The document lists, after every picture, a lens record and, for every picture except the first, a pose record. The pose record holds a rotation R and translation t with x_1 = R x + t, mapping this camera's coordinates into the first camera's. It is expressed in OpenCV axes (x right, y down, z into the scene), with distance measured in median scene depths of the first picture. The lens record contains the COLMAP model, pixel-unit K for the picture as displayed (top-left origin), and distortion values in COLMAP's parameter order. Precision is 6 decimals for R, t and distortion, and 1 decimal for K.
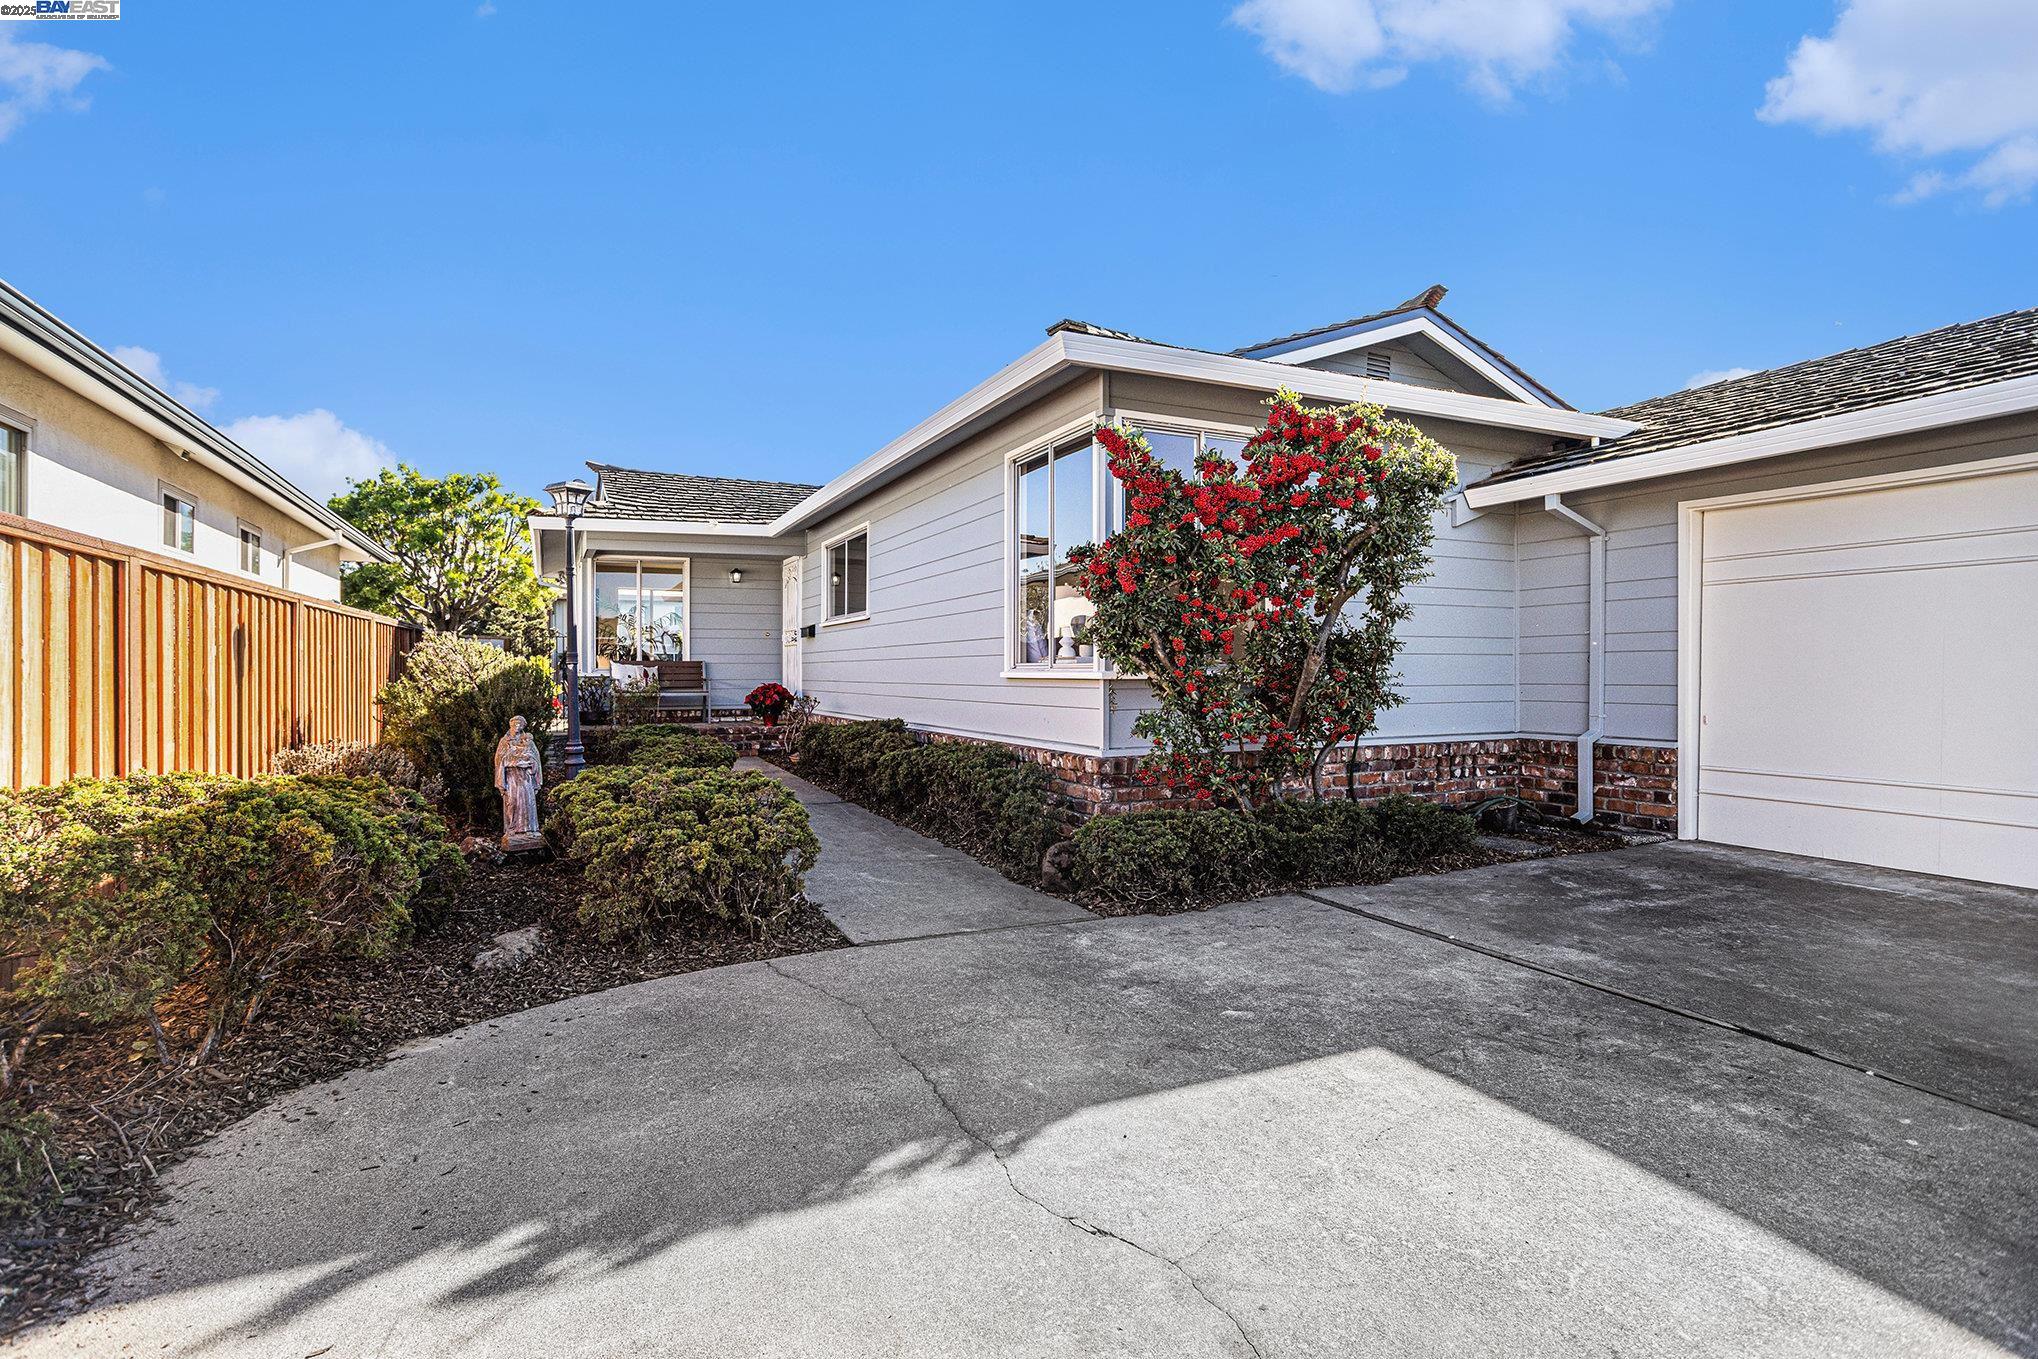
lens RADIAL K [[978.2, 0, 1016.2], [0, 978.2, 679.4], [0, 0, 1]] dist [-0.026836, 0.008201]
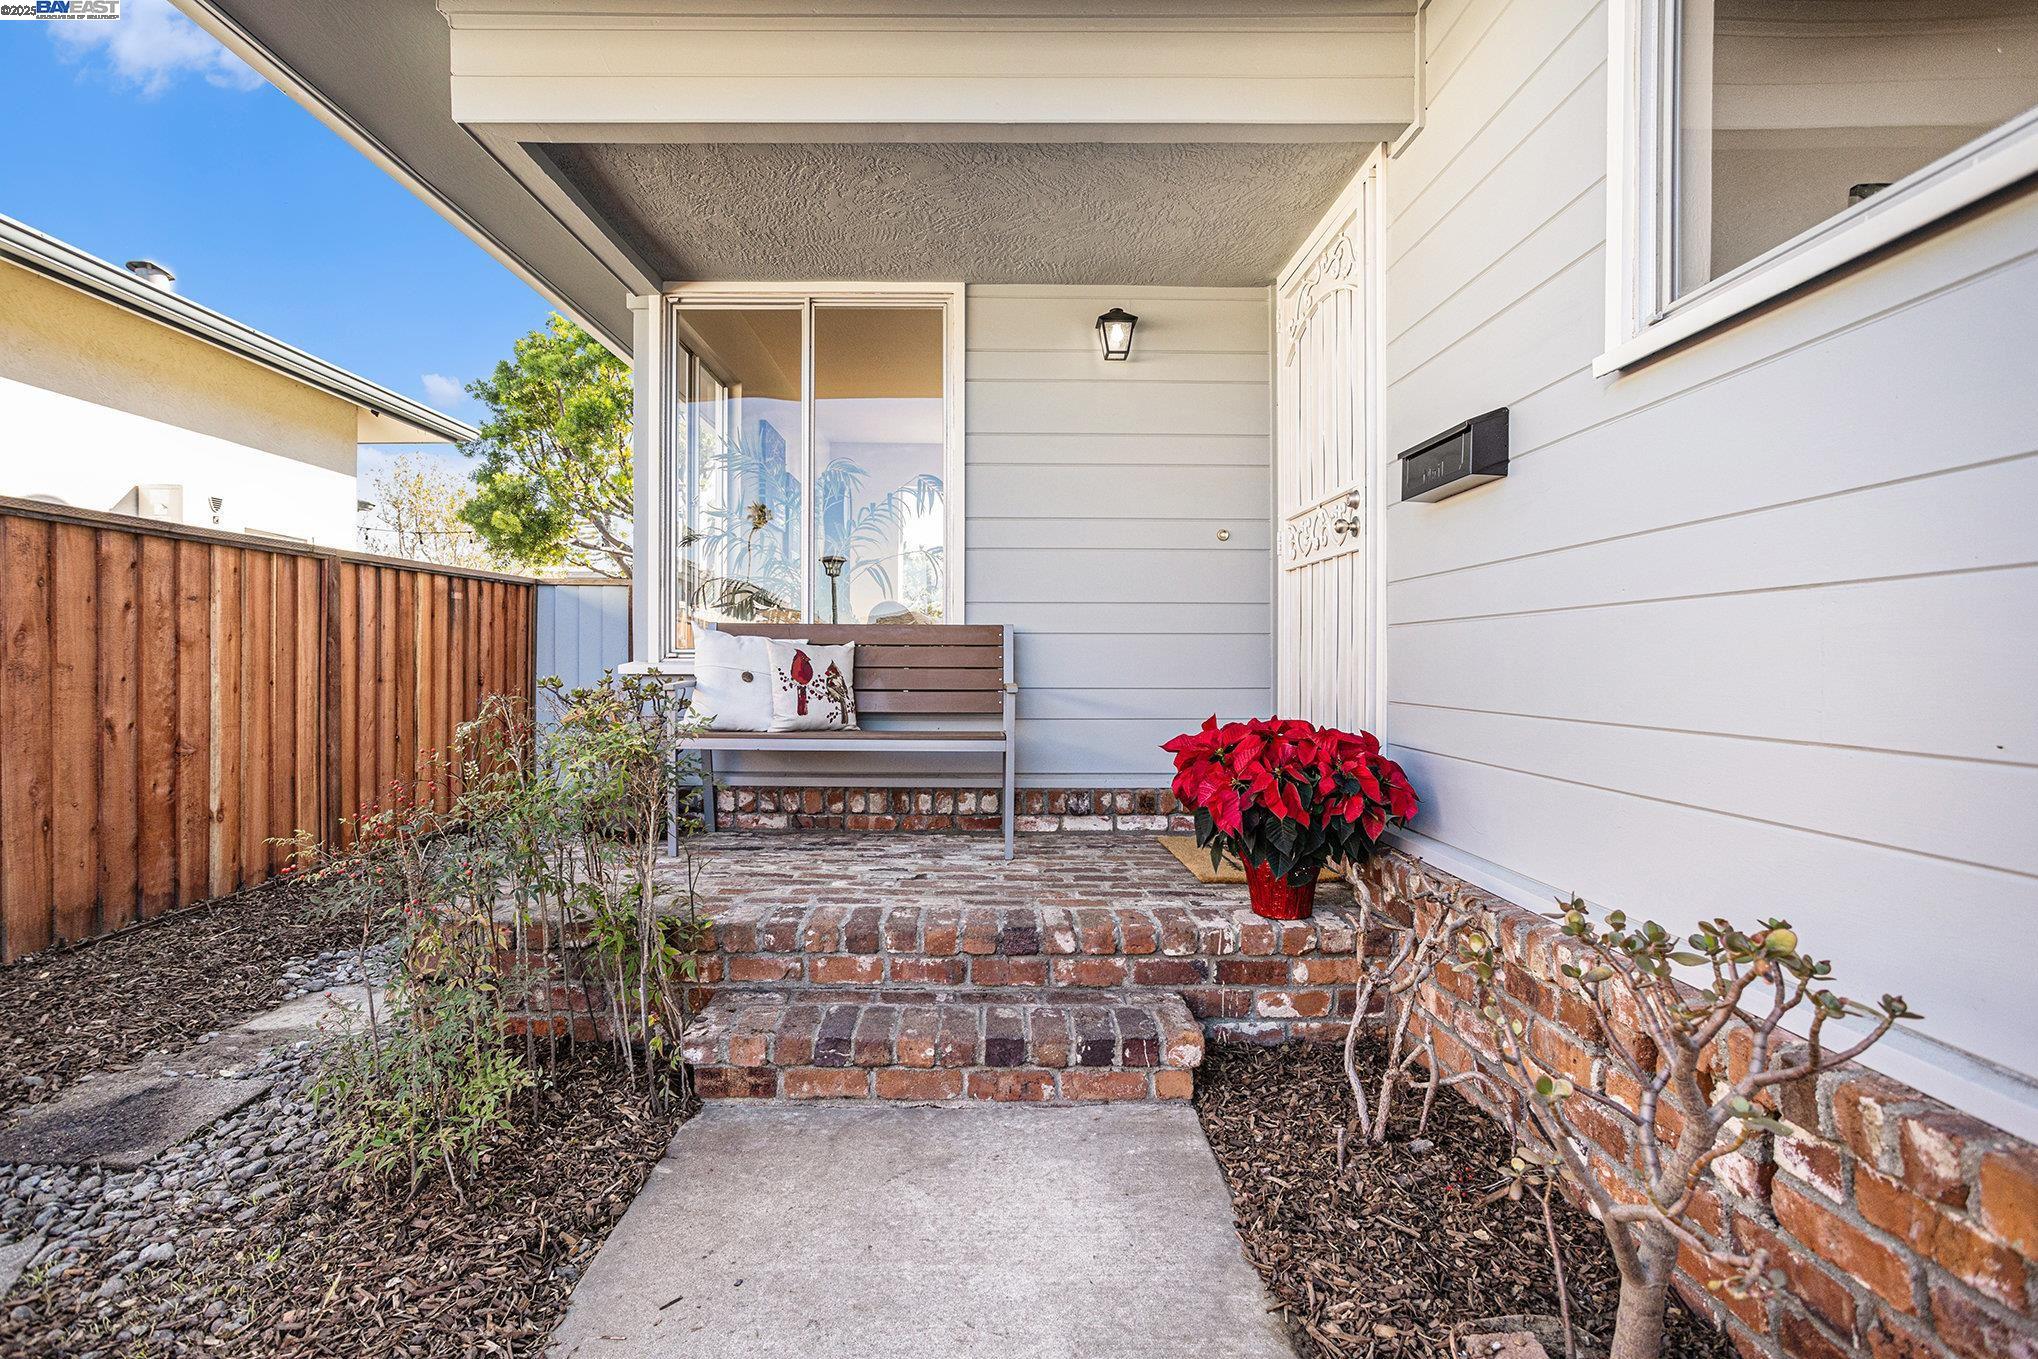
lens RADIAL K [[978.2, 0, 1008.8], [0, 978.2, 669.2], [0, 0, 1]] dist [-0.026836, 0.008201]
pose [[0.910572, 0.007975, -0.413274, -0.206837], [-0.007471, 0.999968, 0.002835, -0.006674], [0.413283, 0.000506, 0.910603, 0.764858]]
